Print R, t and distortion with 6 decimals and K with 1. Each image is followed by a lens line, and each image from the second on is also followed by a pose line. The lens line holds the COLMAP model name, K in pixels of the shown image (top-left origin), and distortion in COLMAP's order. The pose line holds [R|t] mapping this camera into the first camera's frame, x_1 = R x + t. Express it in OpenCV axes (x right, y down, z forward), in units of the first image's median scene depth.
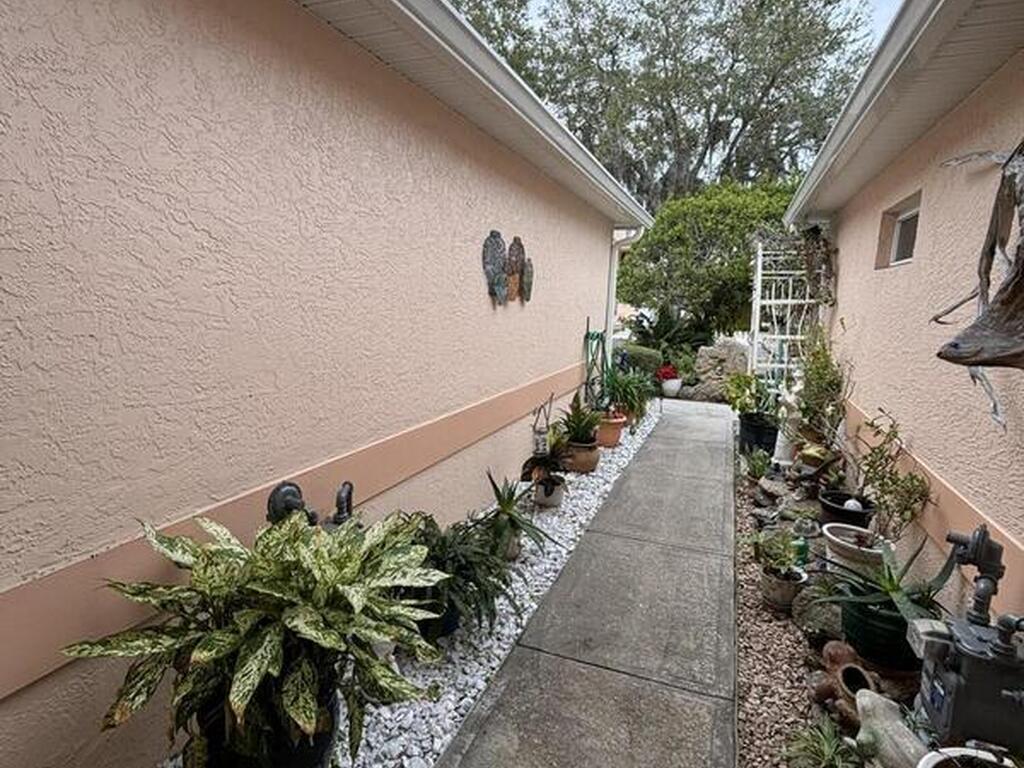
lens RADIAL K [[550.5, 0, 512.0], [0, 550.5, 384.0], [0, 0, 1]] dist [-0.003123, -0.000939]
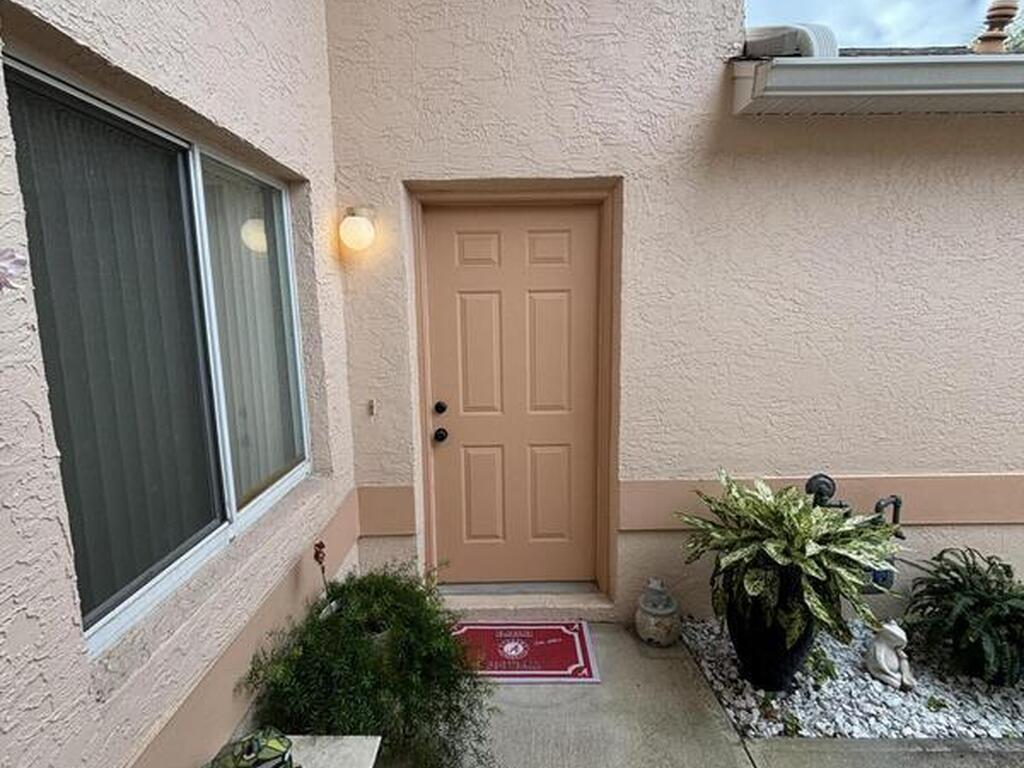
lens RADIAL K [[550.5, 0, 512.0], [0, 550.5, 384.0], [0, 0, 1]] dist [-0.003123, -0.000939]
pose [[0.371413, 0.099750, -0.923094, 0.559366], [-0.117837, 0.991237, 0.059701, -0.039202], [0.920960, 0.086601, 0.379912, -0.273770]]
